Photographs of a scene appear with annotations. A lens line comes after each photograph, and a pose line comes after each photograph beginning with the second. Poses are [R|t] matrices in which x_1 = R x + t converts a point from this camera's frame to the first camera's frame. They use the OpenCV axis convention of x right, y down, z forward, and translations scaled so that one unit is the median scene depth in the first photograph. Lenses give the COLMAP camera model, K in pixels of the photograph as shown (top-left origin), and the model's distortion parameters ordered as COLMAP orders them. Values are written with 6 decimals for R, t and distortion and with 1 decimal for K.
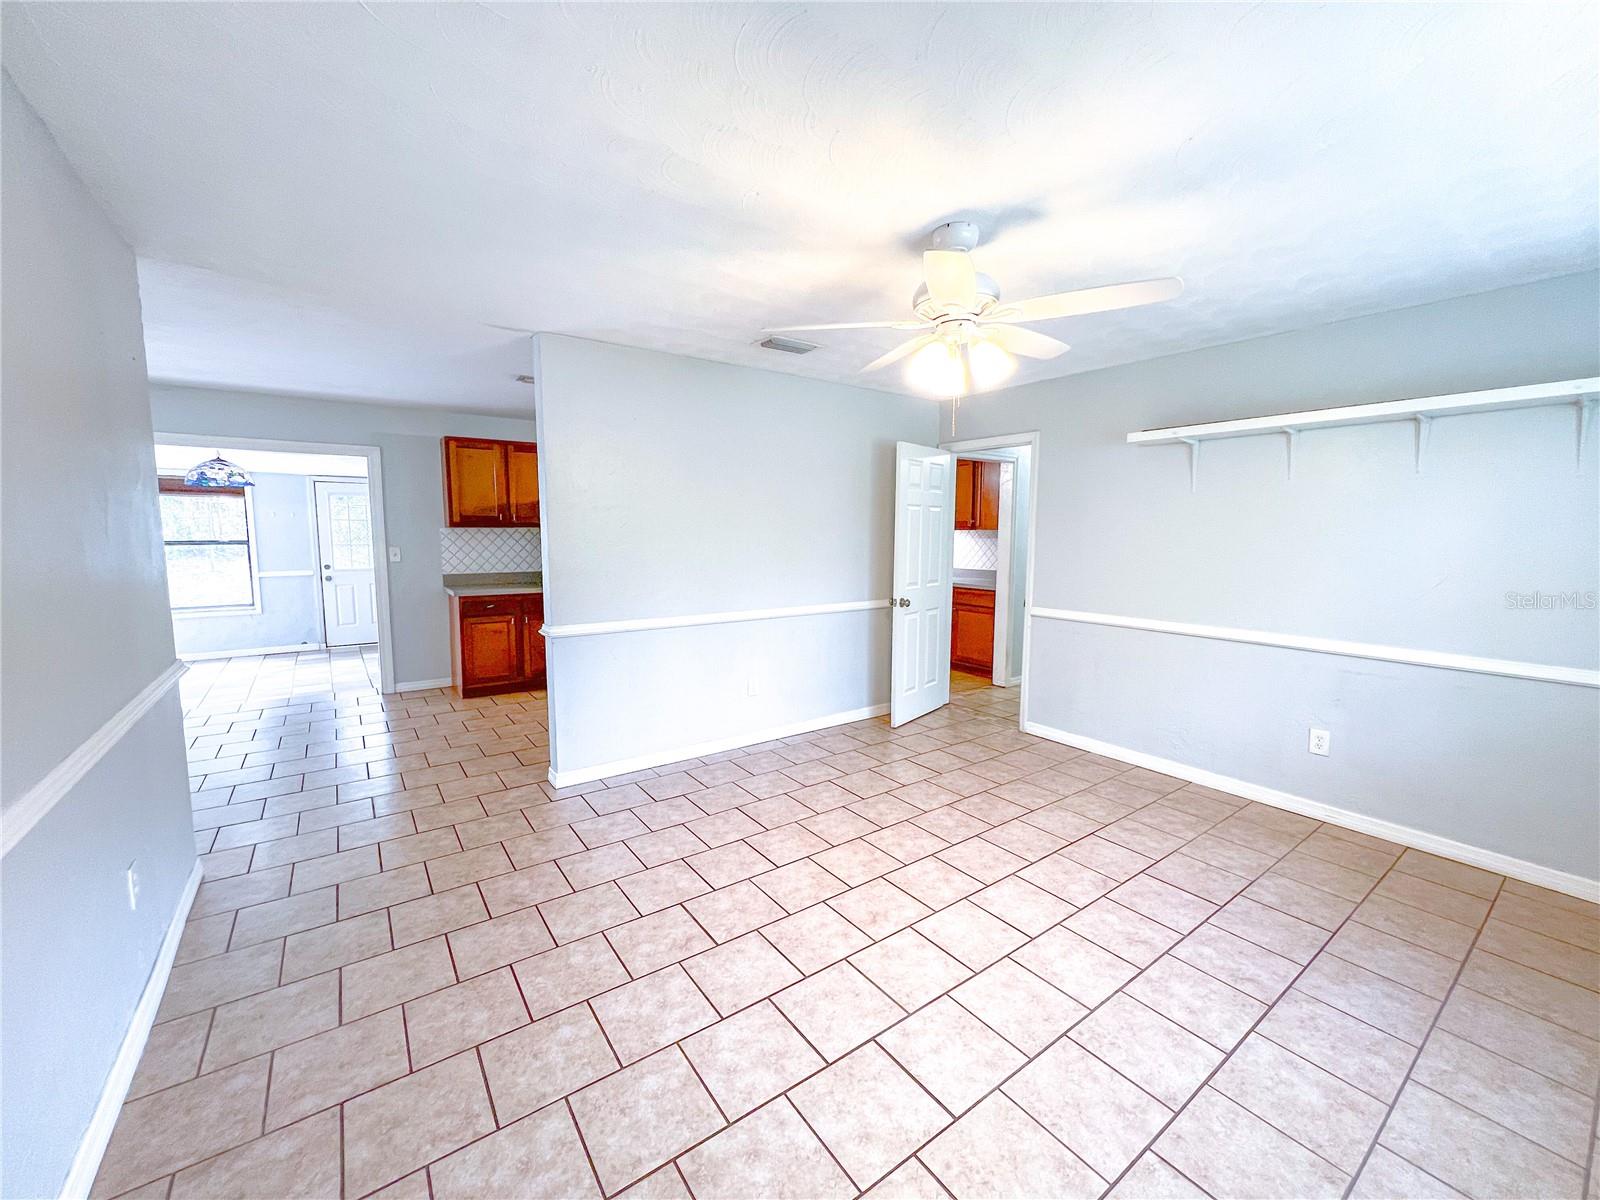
lens RADIAL K [[633.7, 0, 800.0], [0, 633.7, 600.0], [0, 0, 1]] dist [-0.000257, 0.000085]
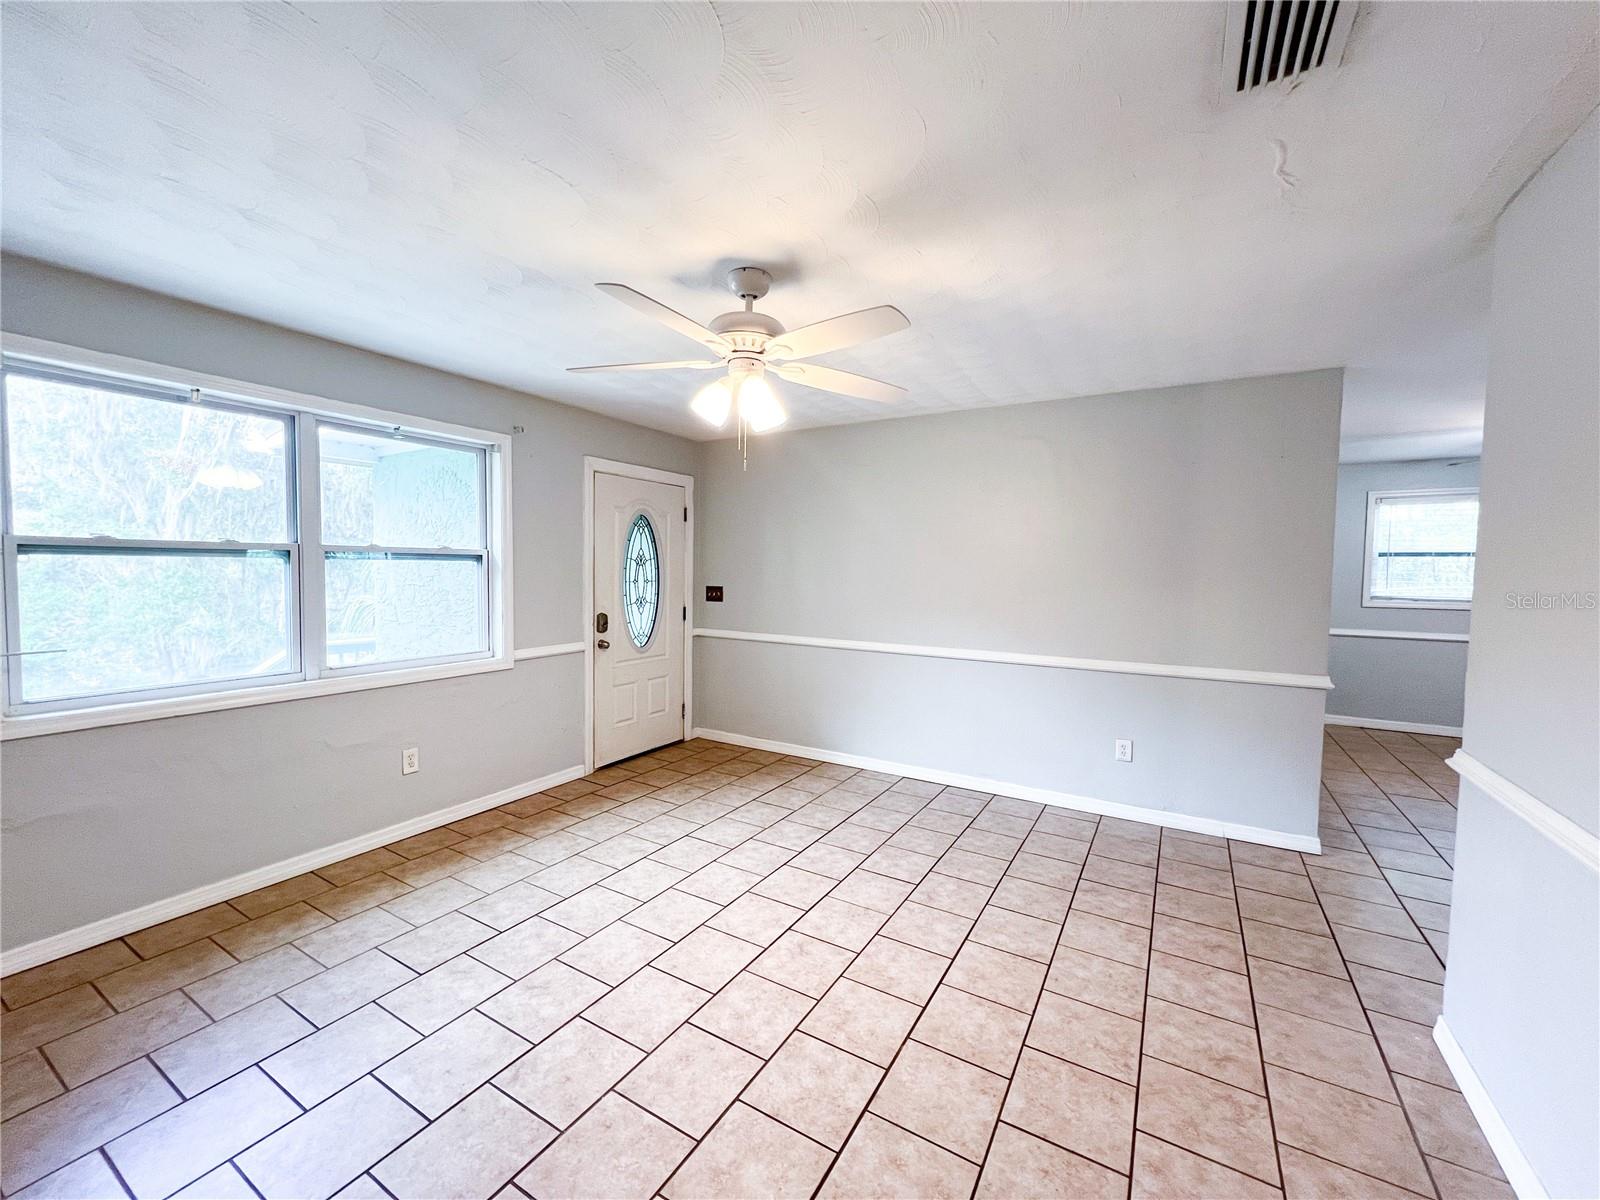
lens RADIAL K [[640.2, 0, 799.4], [0, 640.2, 592.0], [0, 0, 1]] dist [0.001083, 0.000156]
pose [[-0.917233, -0.000556, -0.398352, 0.508867], [-0.062307, 0.987891, 0.142089, -0.195481], [0.393449, 0.155149, -0.906160, 1.774372]]
